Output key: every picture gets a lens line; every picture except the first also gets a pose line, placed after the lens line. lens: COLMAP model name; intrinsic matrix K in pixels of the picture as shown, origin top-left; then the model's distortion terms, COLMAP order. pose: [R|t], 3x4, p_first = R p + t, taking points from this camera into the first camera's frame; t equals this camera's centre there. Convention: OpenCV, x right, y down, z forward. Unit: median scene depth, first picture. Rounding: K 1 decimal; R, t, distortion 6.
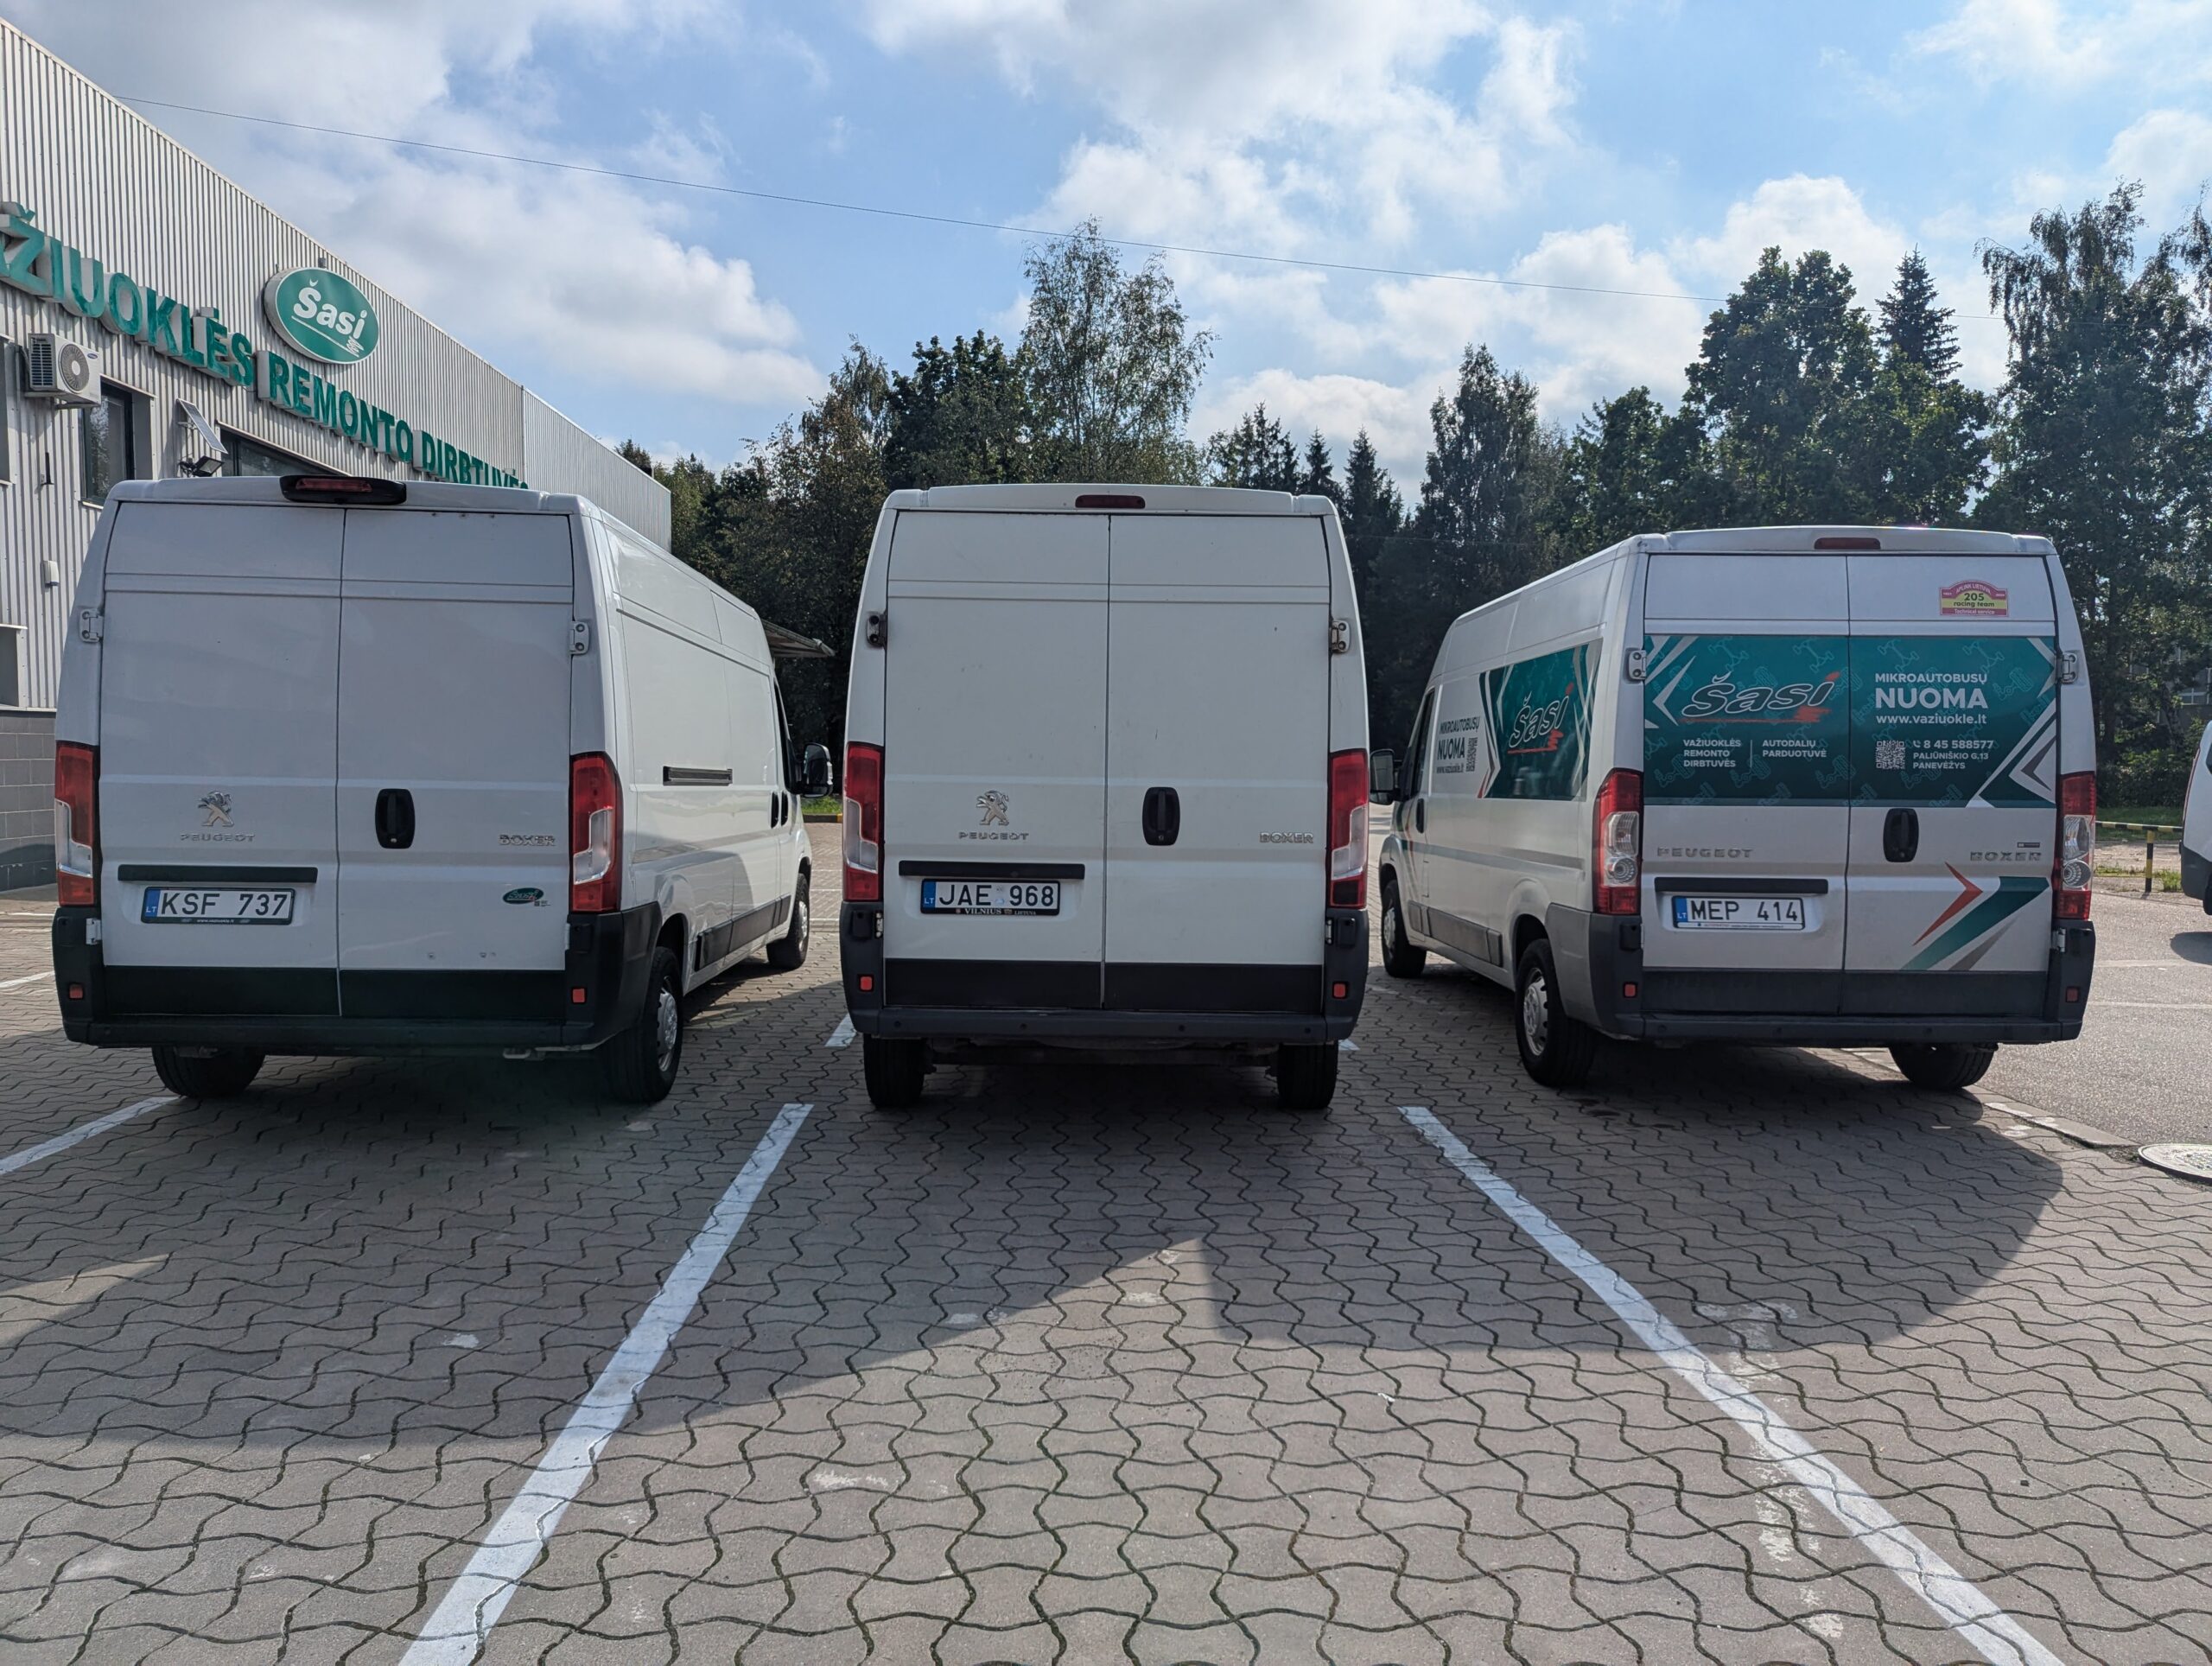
lens RADIAL K [[1549.7, 0, 1099.7], [0, 1549.7, 824.7], [0, 0, 1]] dist [0.050221, -0.043707]
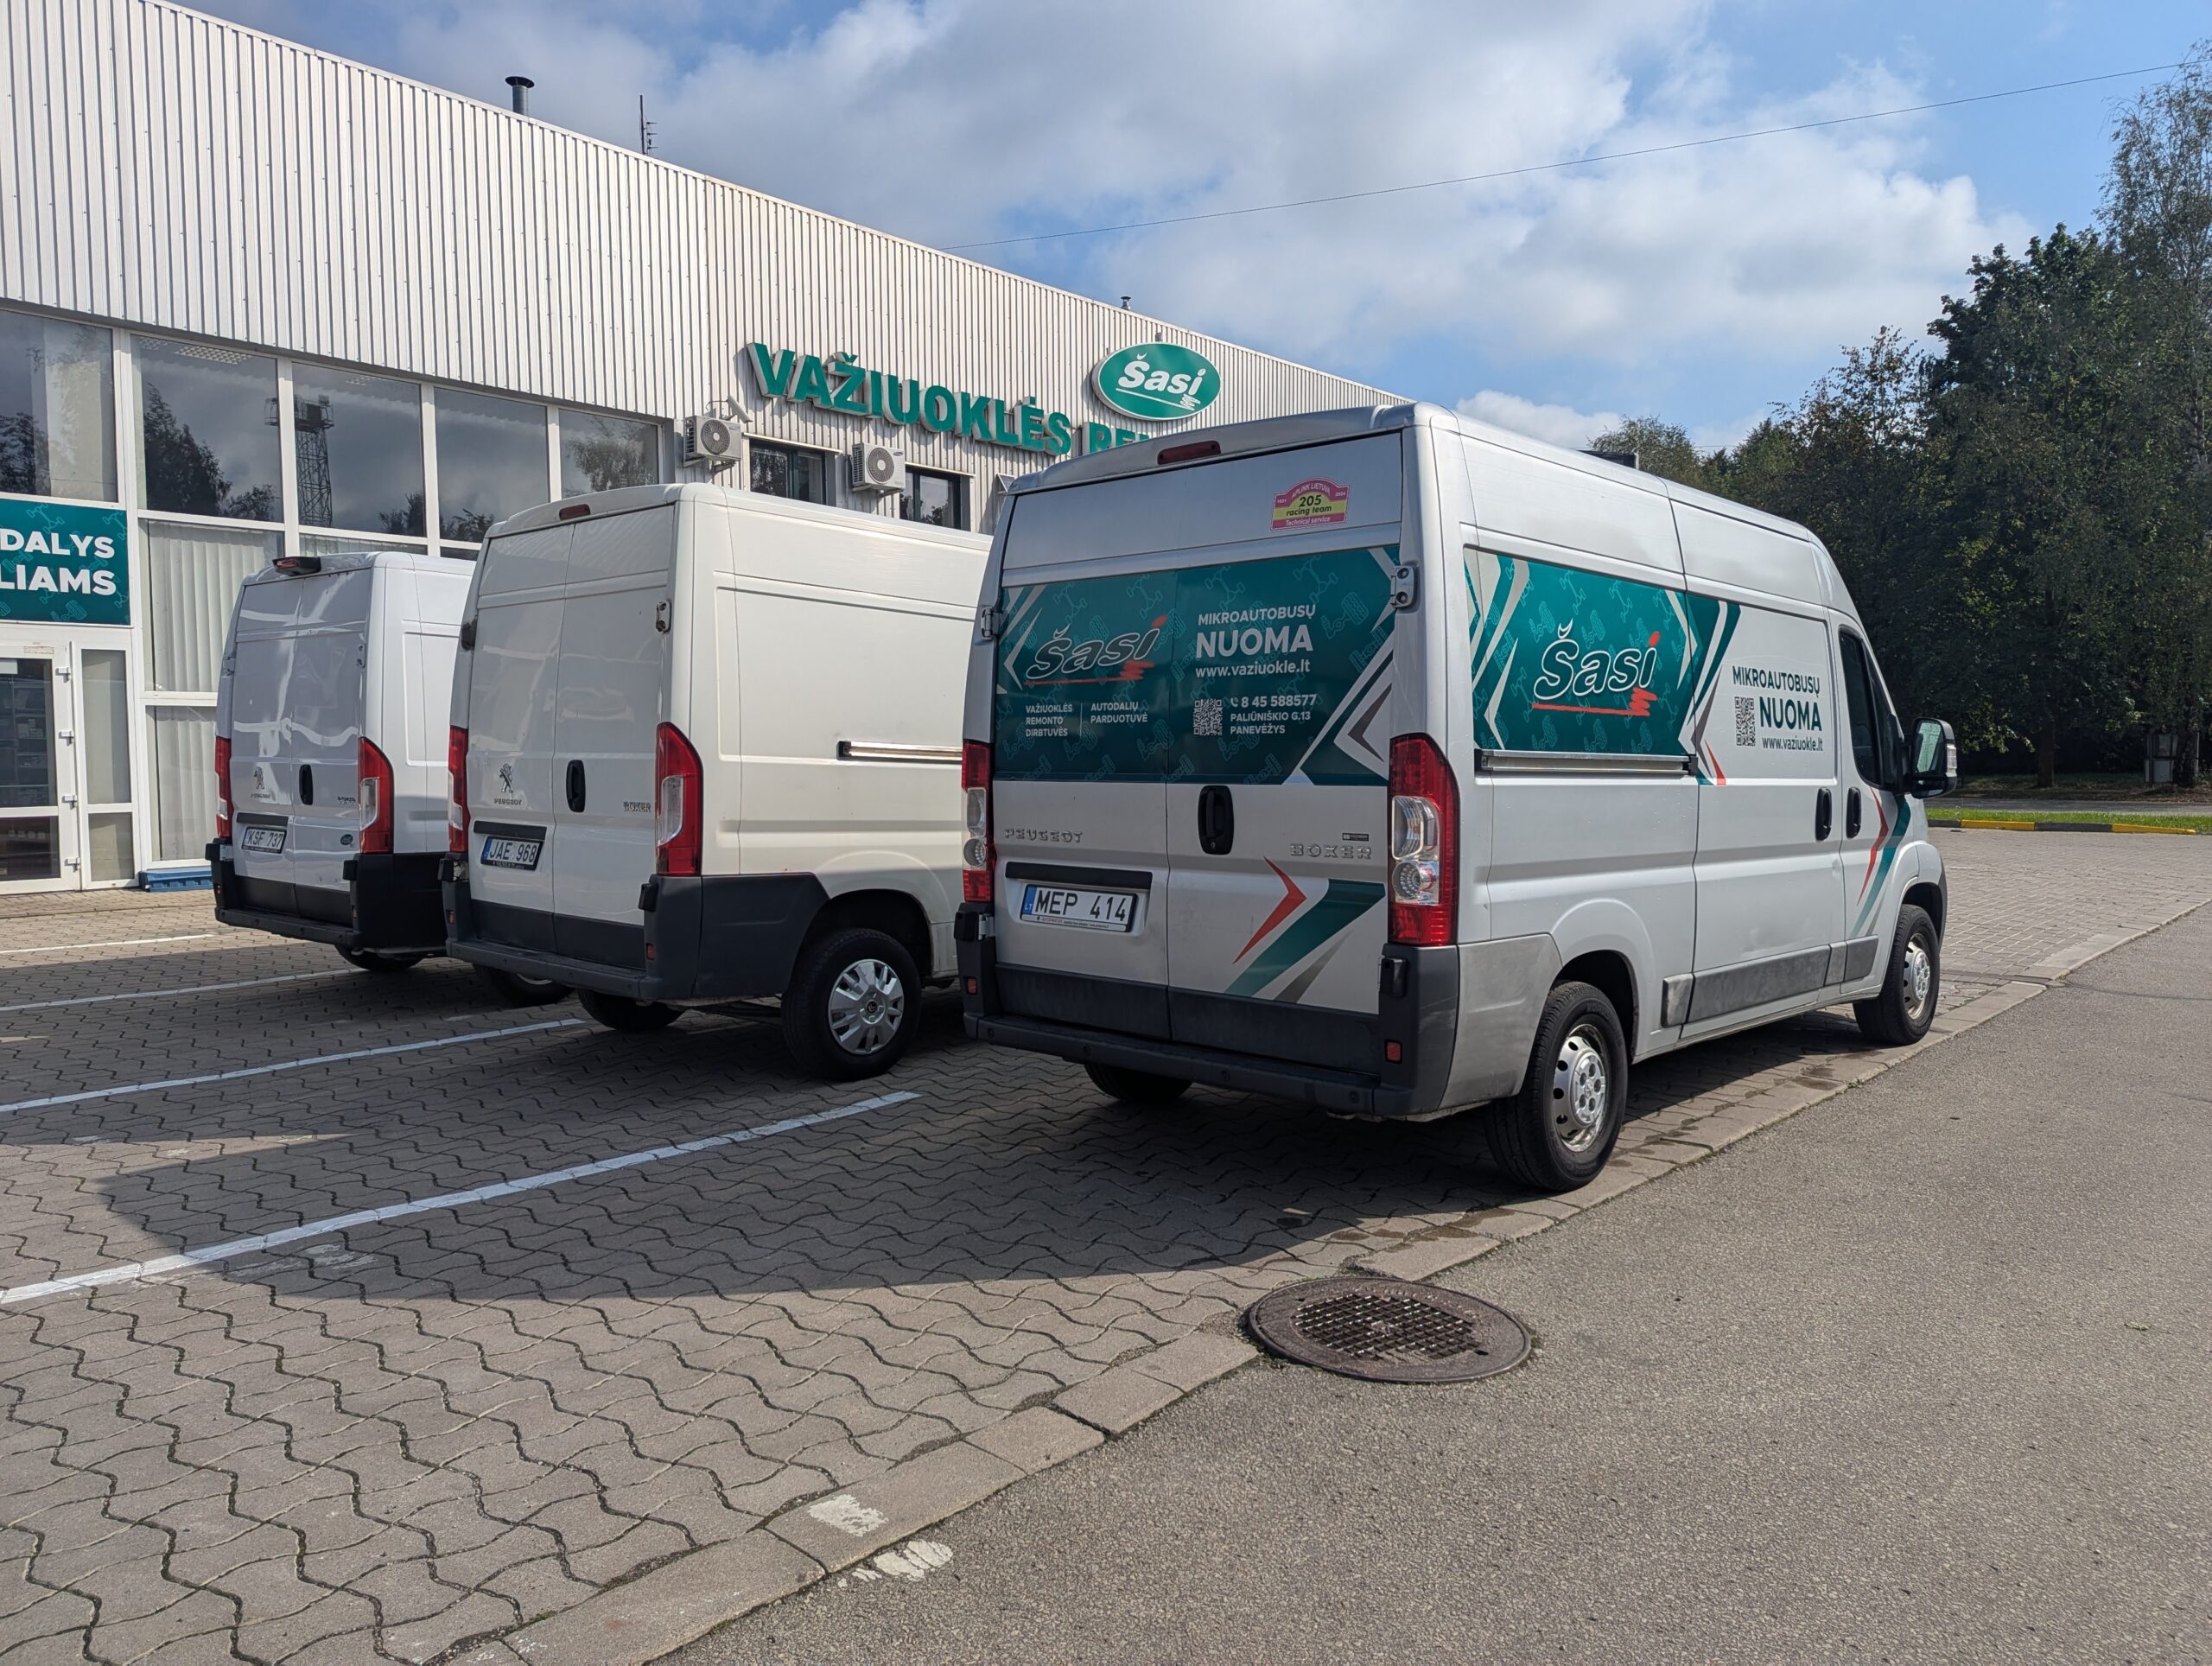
lens RADIAL K [[1549.7, 0, 1096.2], [0, 1549.7, 821.1], [0, 0, 1]] dist [0.050221, -0.043707]
pose [[0.720192, 0.020575, -0.693470, 1.003004], [-0.020758, 0.999752, 0.008105, 0.002279], [0.693464, 0.008558, 0.720440, 0.402147]]
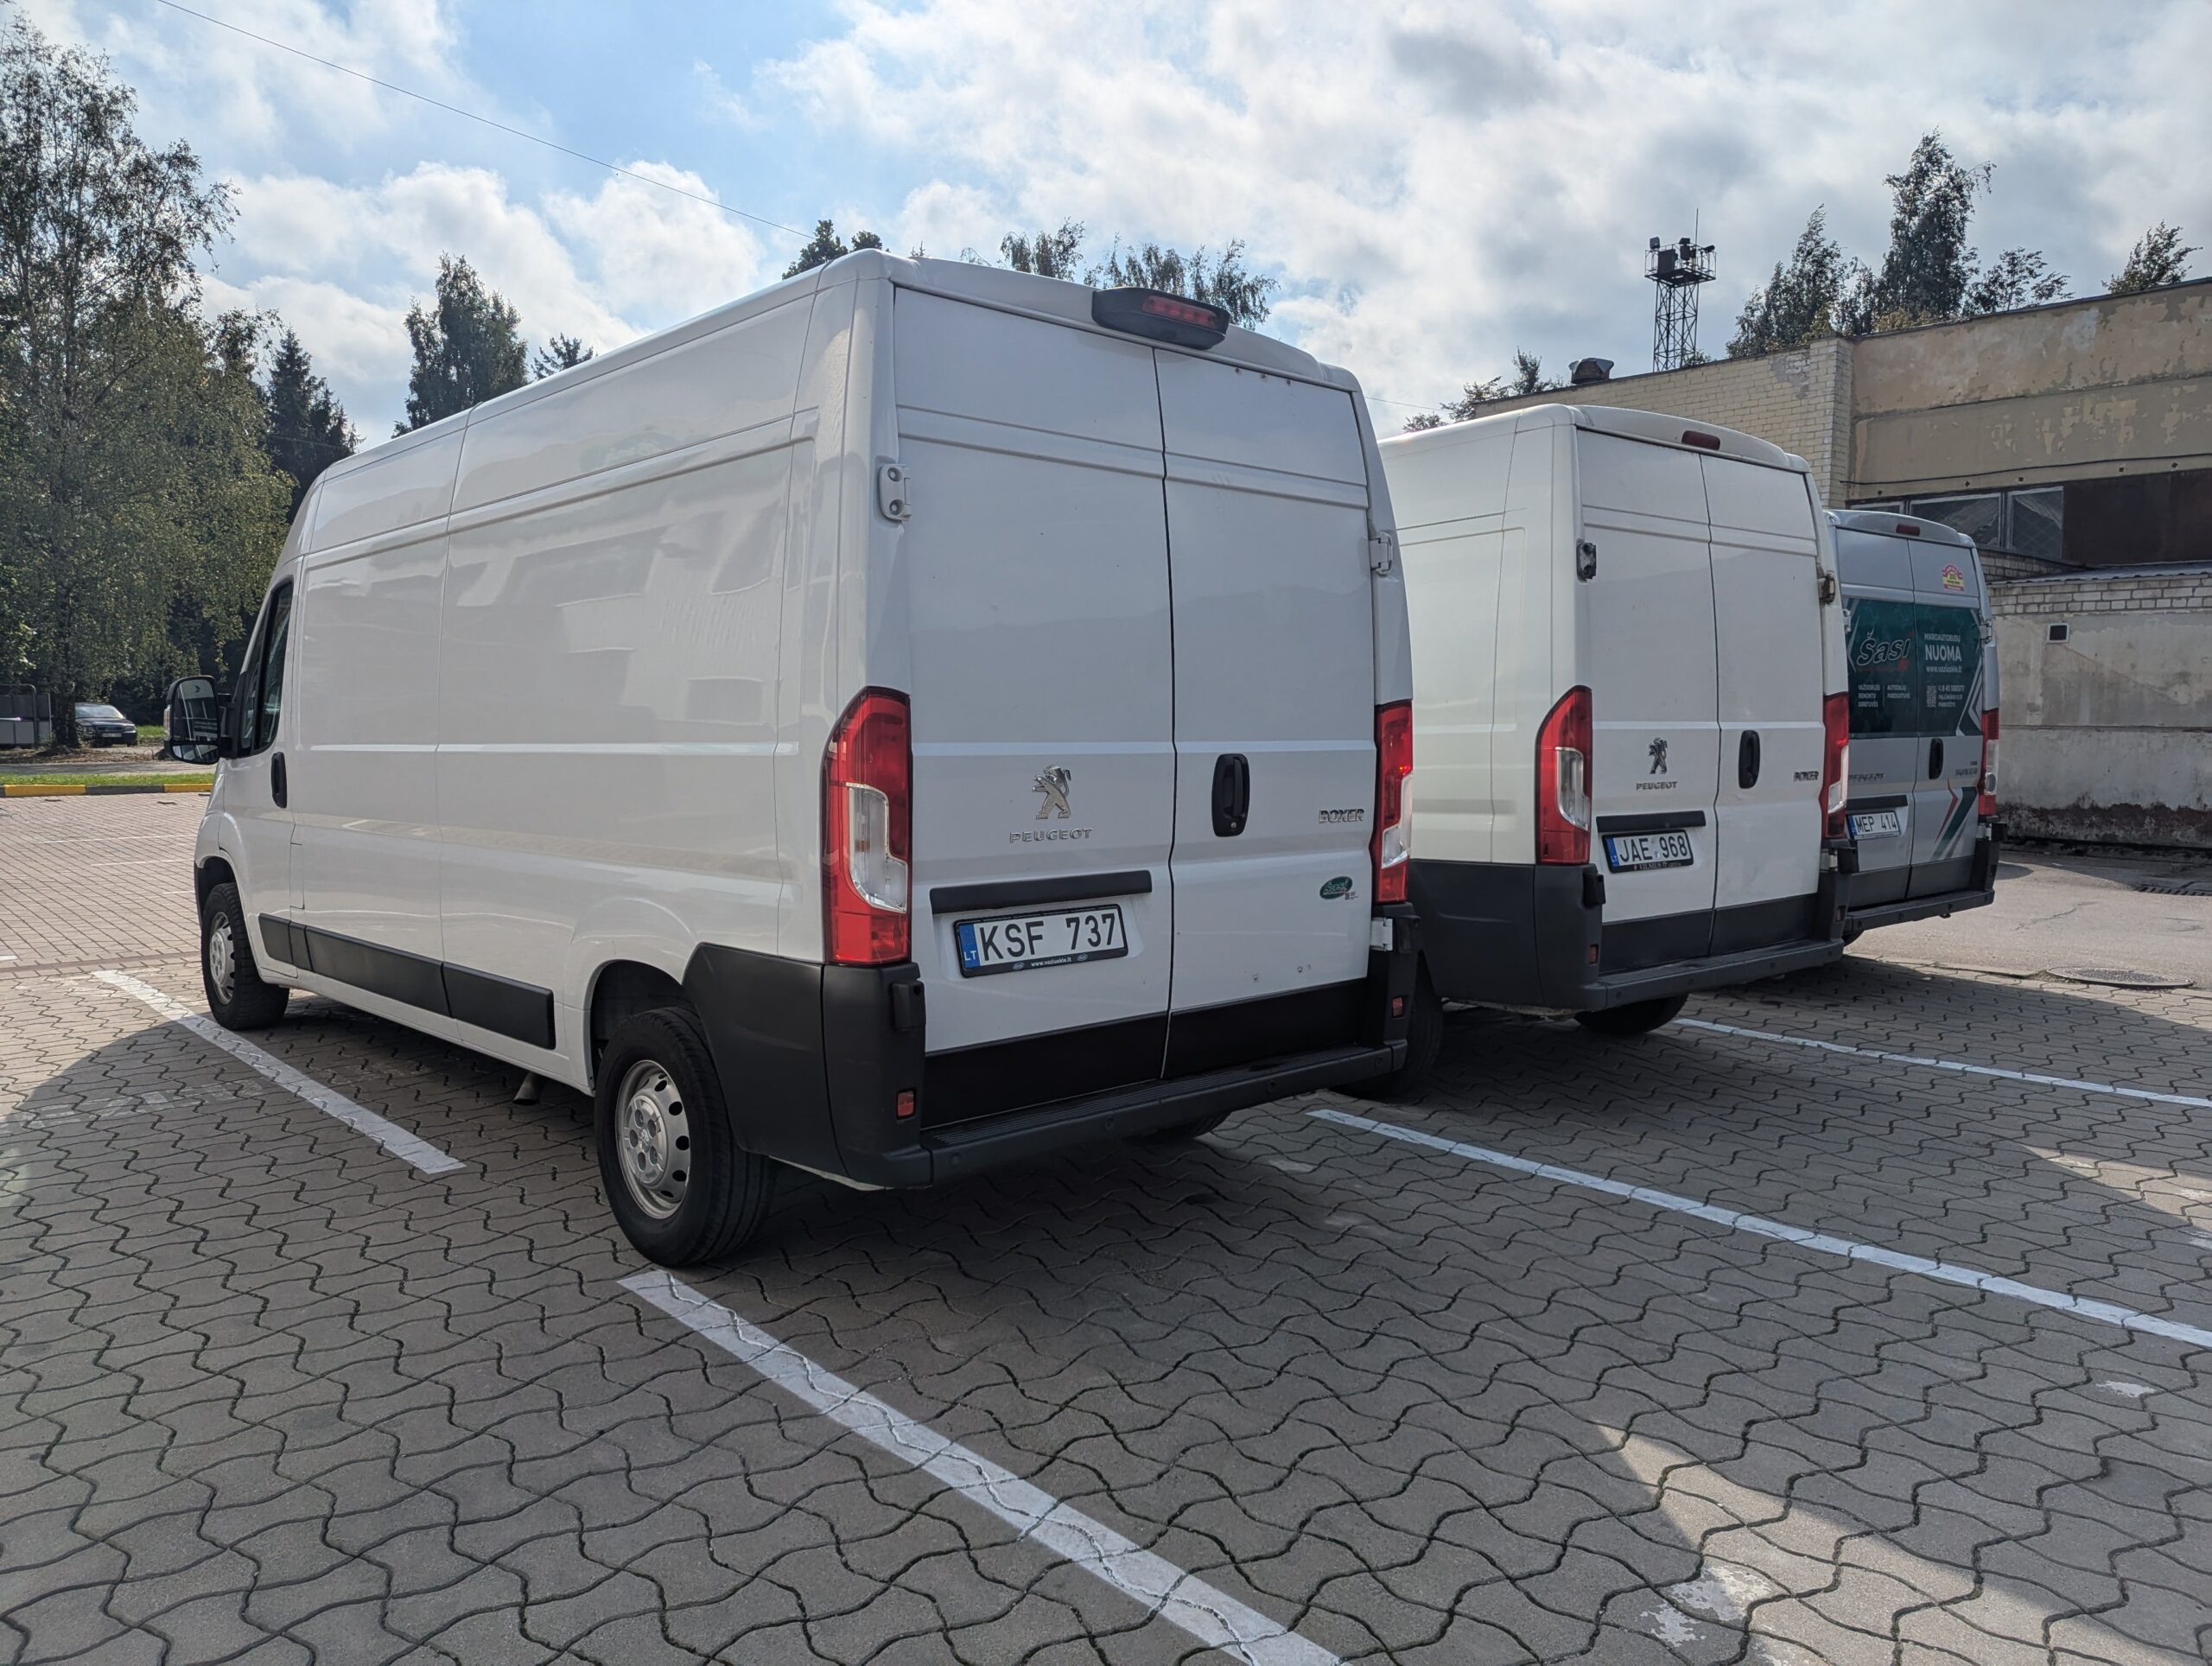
lens RADIAL K [[1549.7, 0, 1097.9], [0, 1549.7, 818.2], [0, 0, 1]] dist [0.050221, -0.043707]
pose [[0.770229, -0.053243, 0.635542, -0.854545], [0.033809, 0.998517, 0.042677, -0.022845], [-0.636871, -0.011384, 0.770886, 0.437838]]
